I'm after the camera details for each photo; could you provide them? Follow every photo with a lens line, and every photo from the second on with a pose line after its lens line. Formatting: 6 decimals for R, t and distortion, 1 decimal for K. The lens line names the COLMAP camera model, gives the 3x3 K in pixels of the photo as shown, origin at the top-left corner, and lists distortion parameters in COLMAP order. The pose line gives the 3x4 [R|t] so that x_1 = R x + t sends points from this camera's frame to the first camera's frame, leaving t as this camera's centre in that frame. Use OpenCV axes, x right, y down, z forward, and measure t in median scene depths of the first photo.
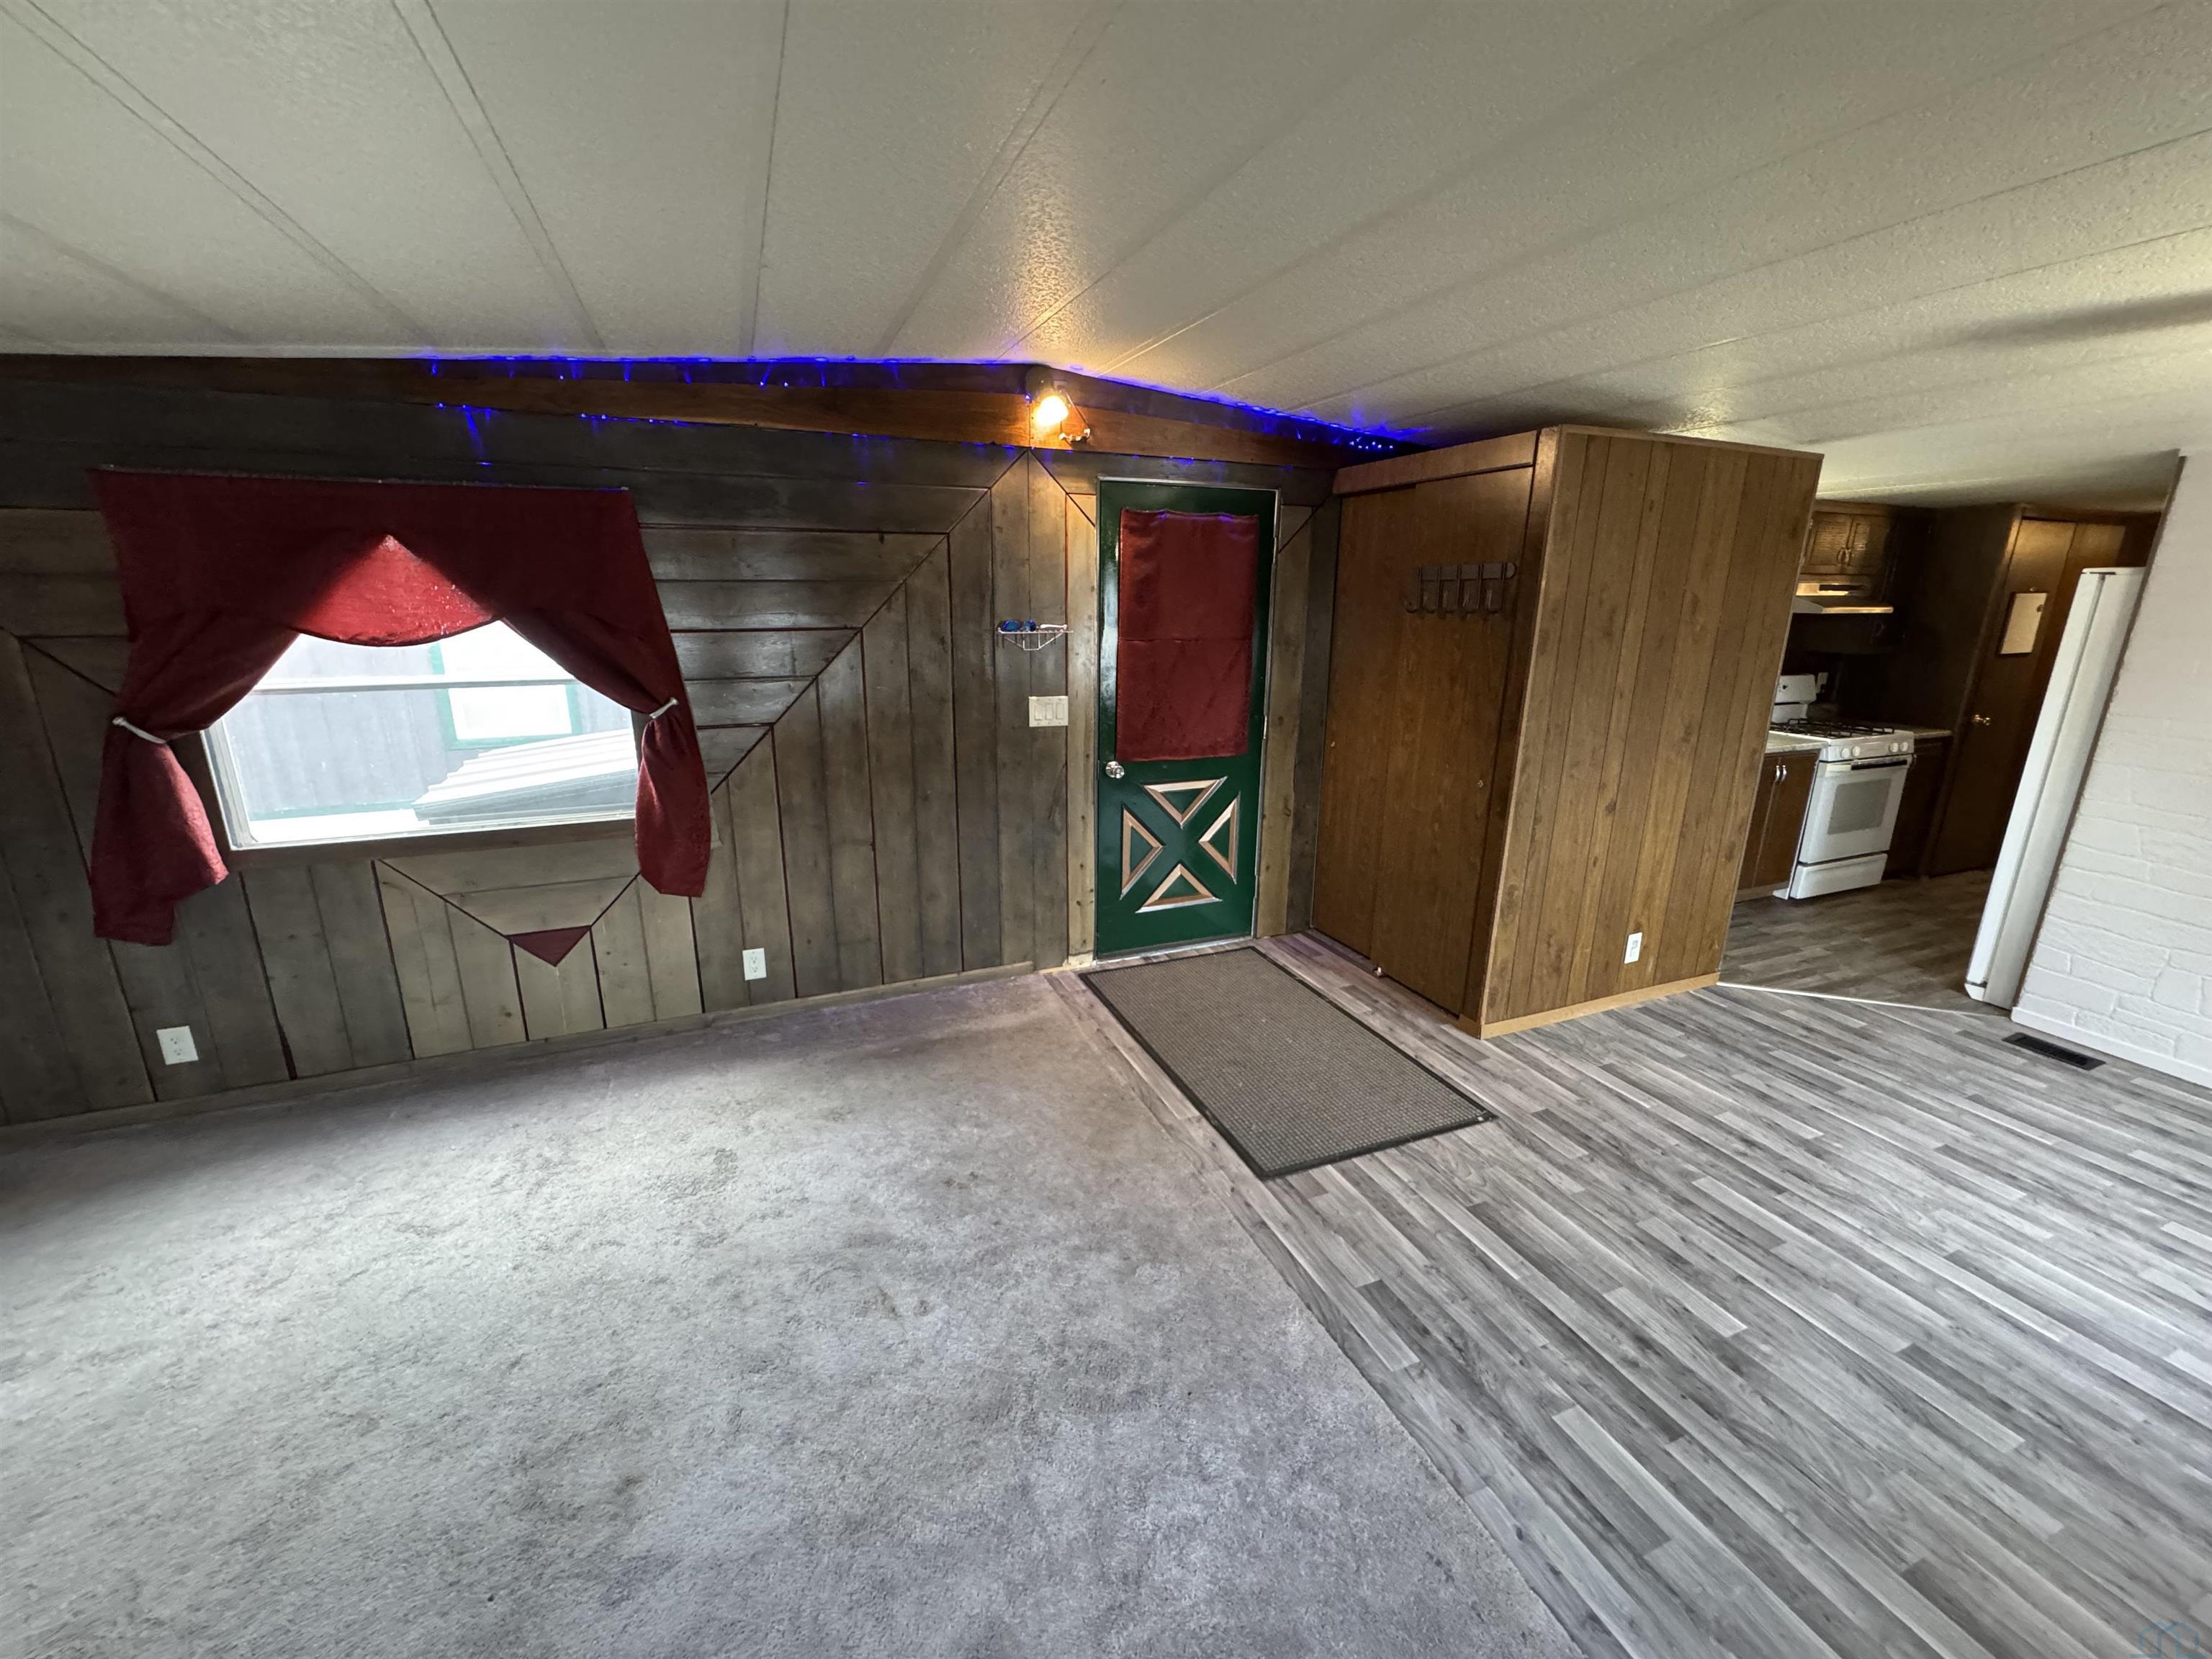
lens RADIAL K [[880.6, 0, 1105.3], [0, 880.6, 823.8], [0, 0, 1]] dist [-0.000985, 0.000238]
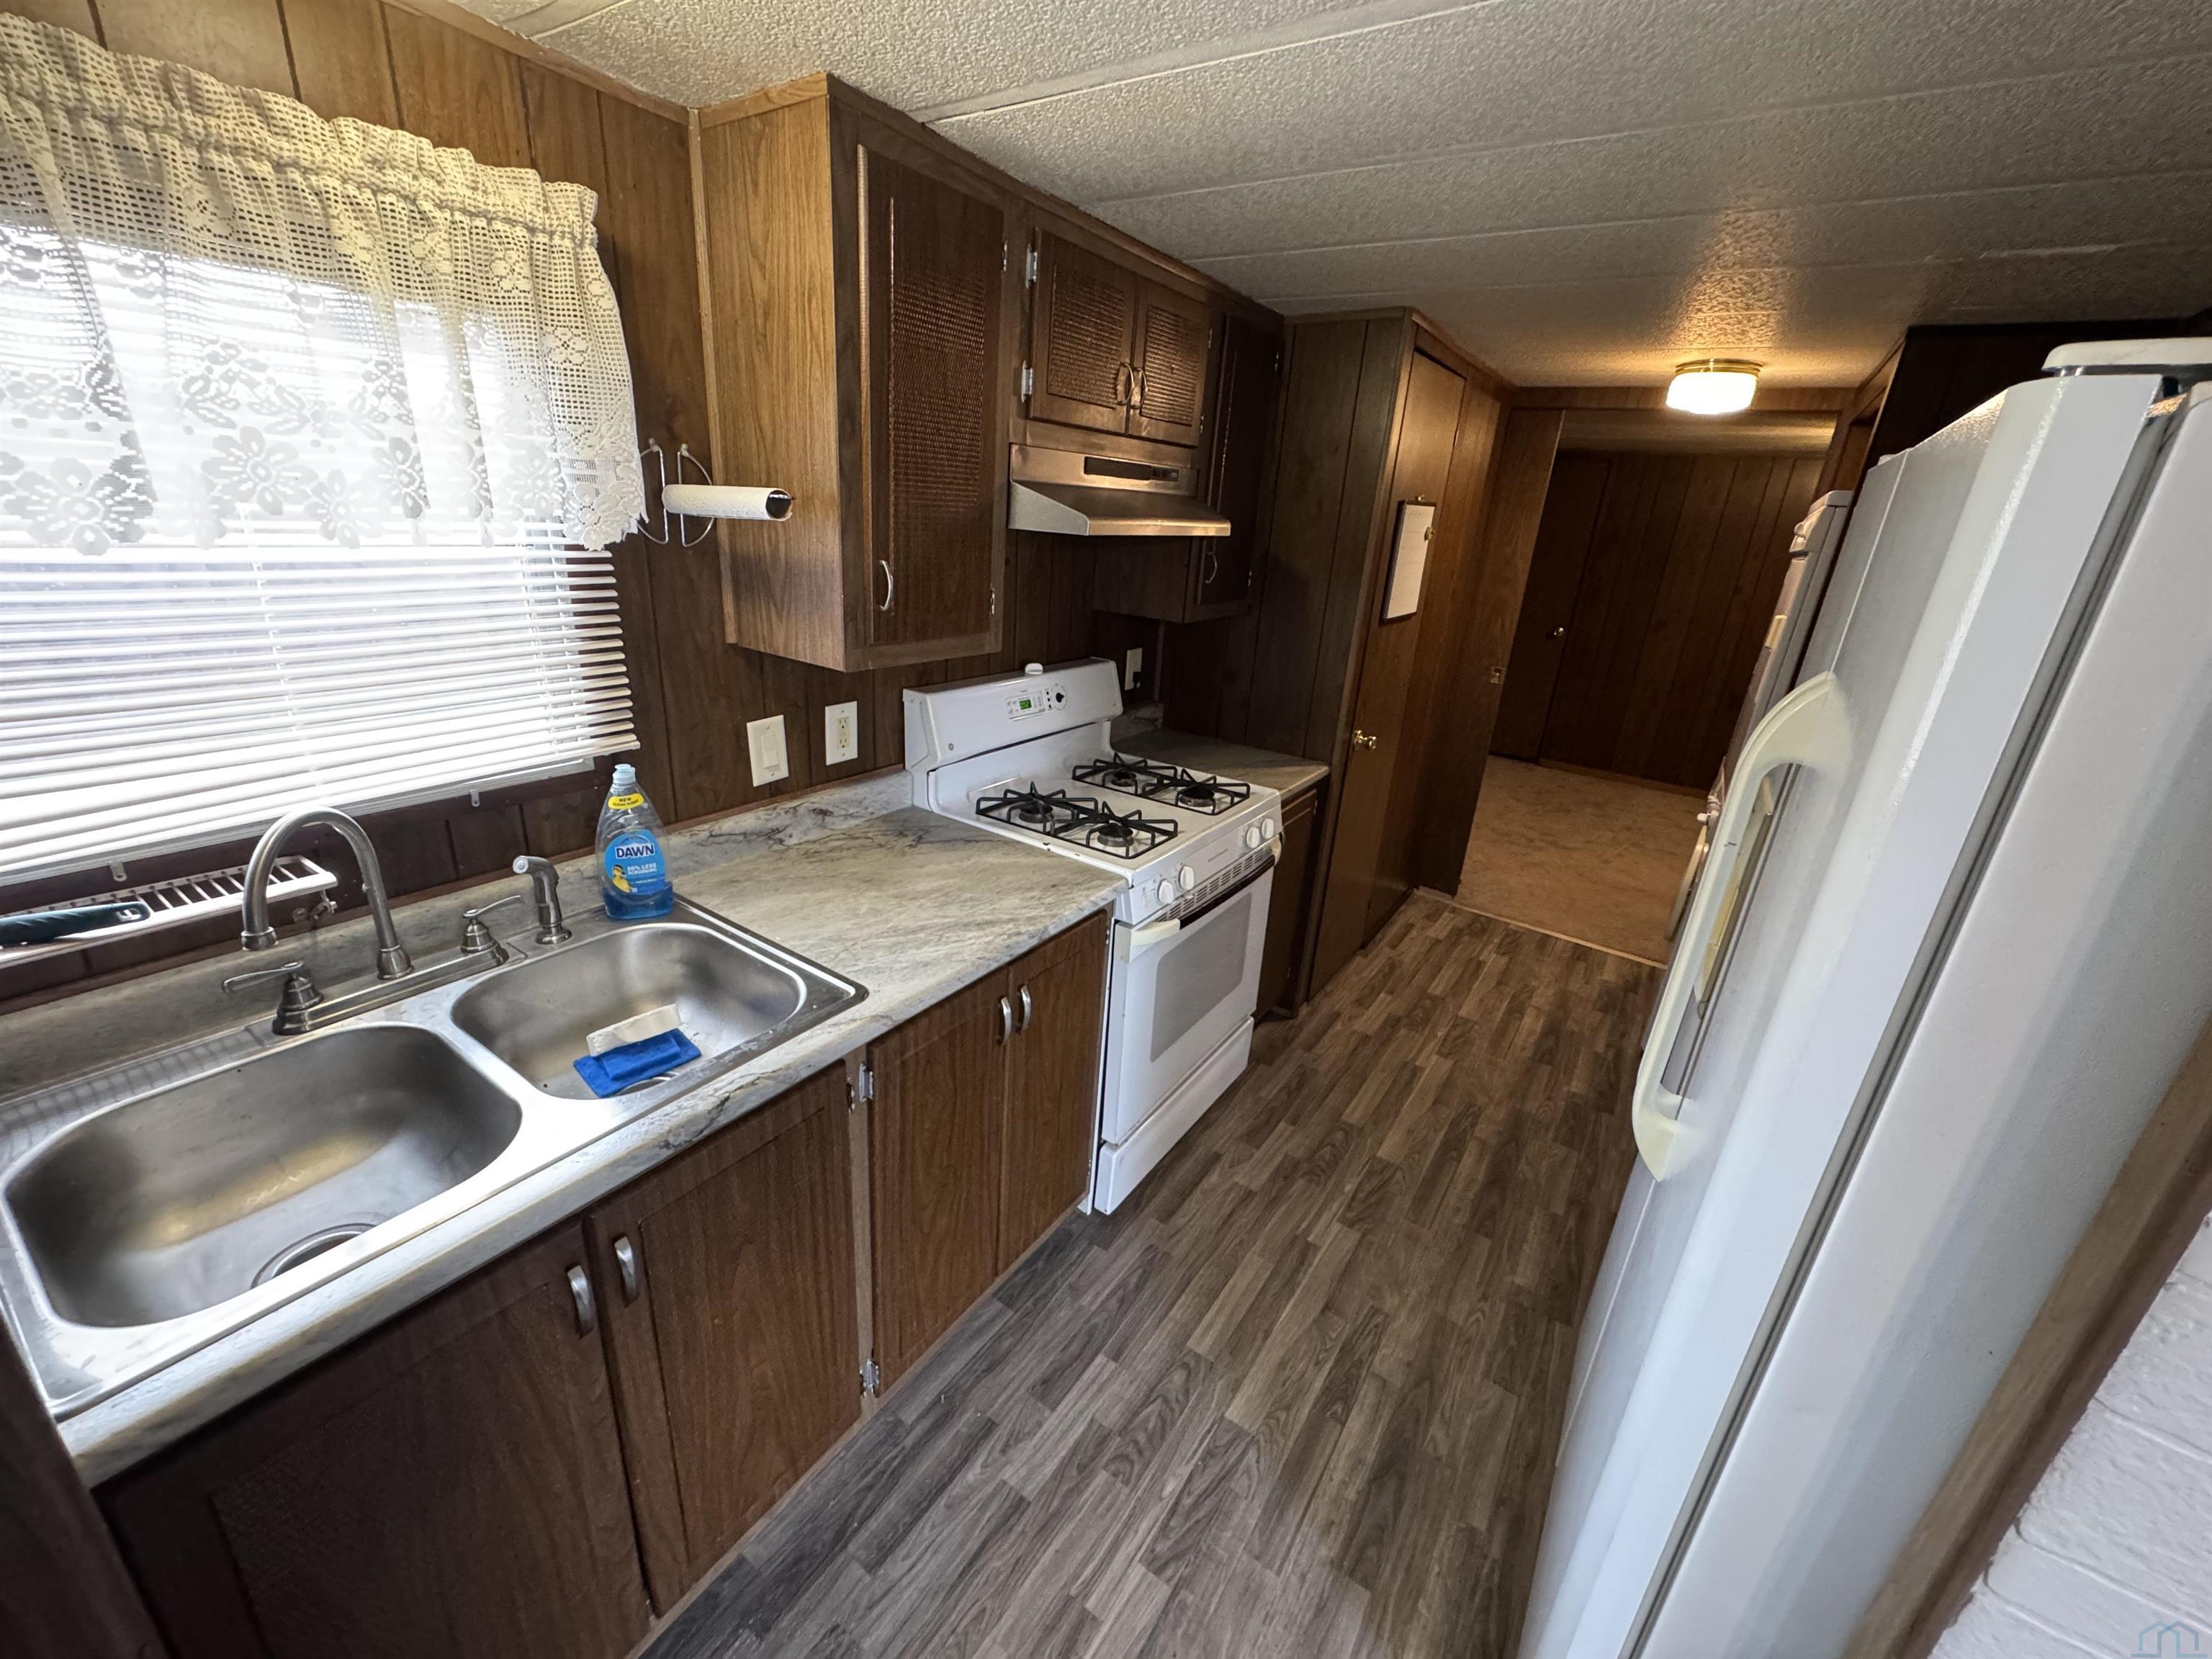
lens RADIAL K [[880.6, 0, 1103.5], [0, 880.6, 822.4], [0, 0, 1]] dist [-0.000985, 0.000238]
pose [[0.833052, -0.147191, 0.533253, 0.874161], [0.087534, 0.986882, 0.135656, -0.244757], [-0.546225, -0.066331, 0.835008, 0.980703]]
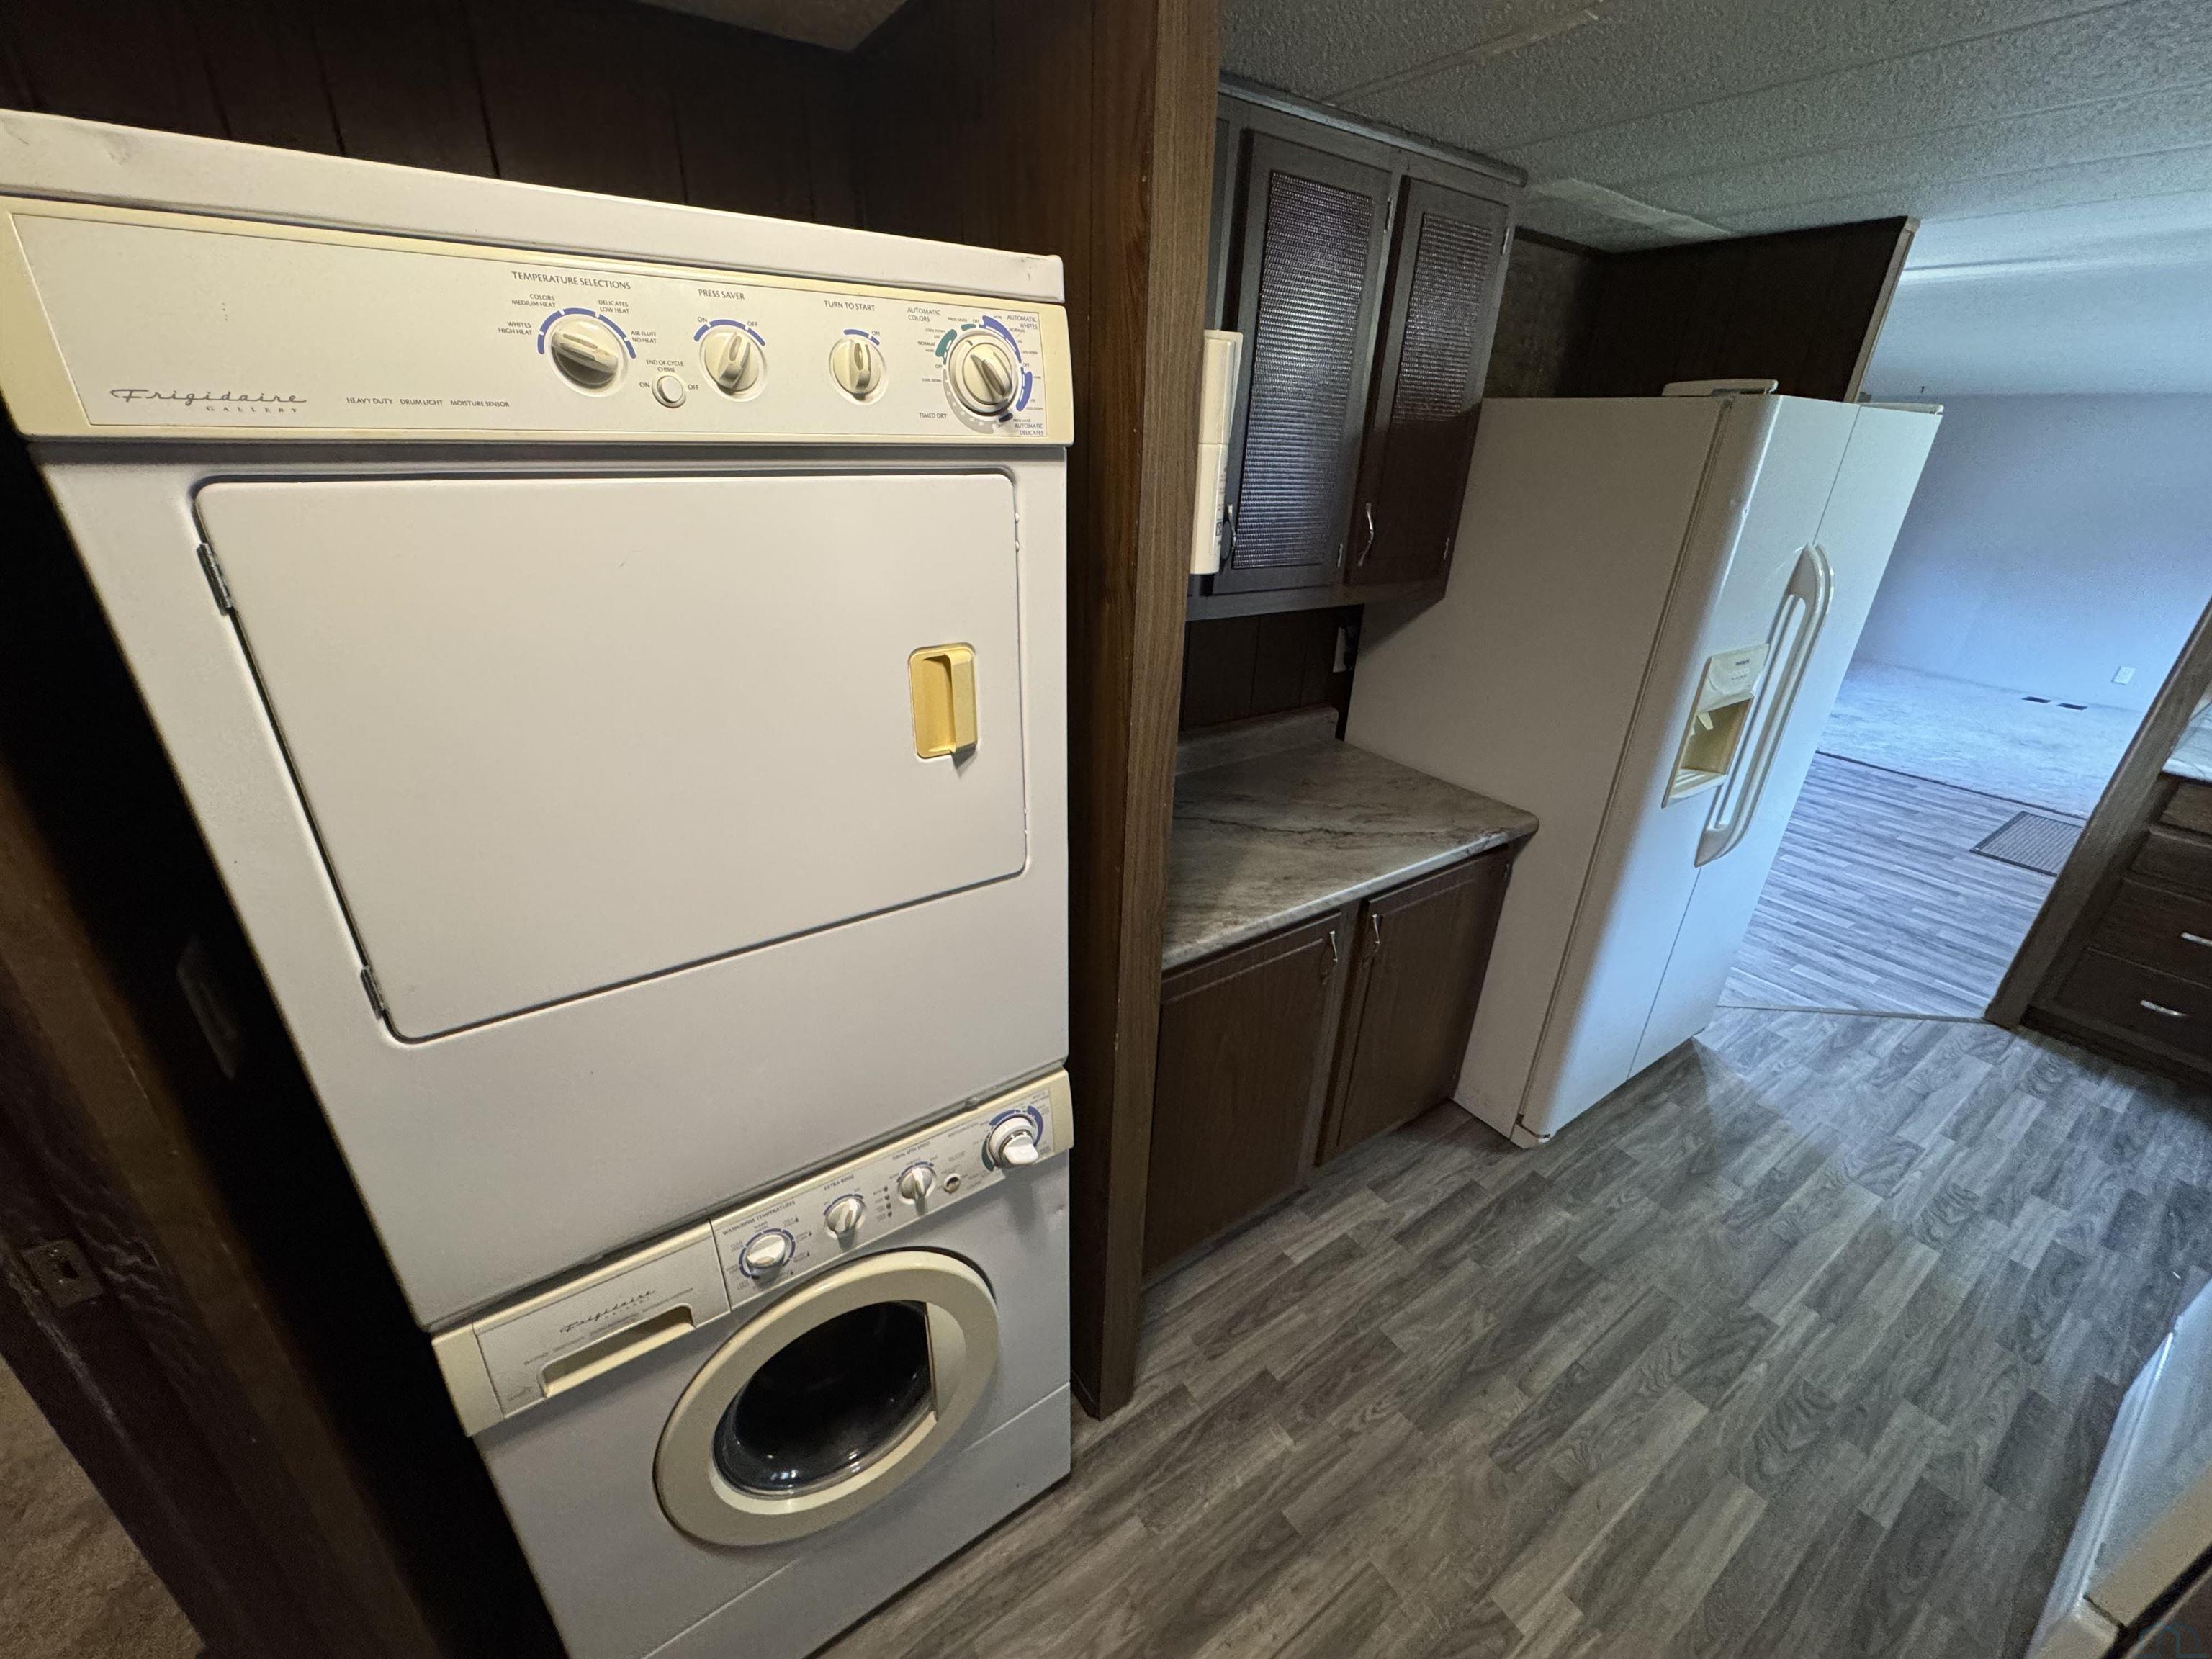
lens RADIAL K [[880.6, 0, 1107.2], [0, 880.6, 821.7], [0, 0, 1]] dist [-0.000985, 0.000238]
pose [[-0.976280, 0.043966, -0.212001, 1.857869], [-0.099246, 0.779362, 0.618663, -0.394784], [0.192426, 0.625029, -0.756512, 1.563658]]
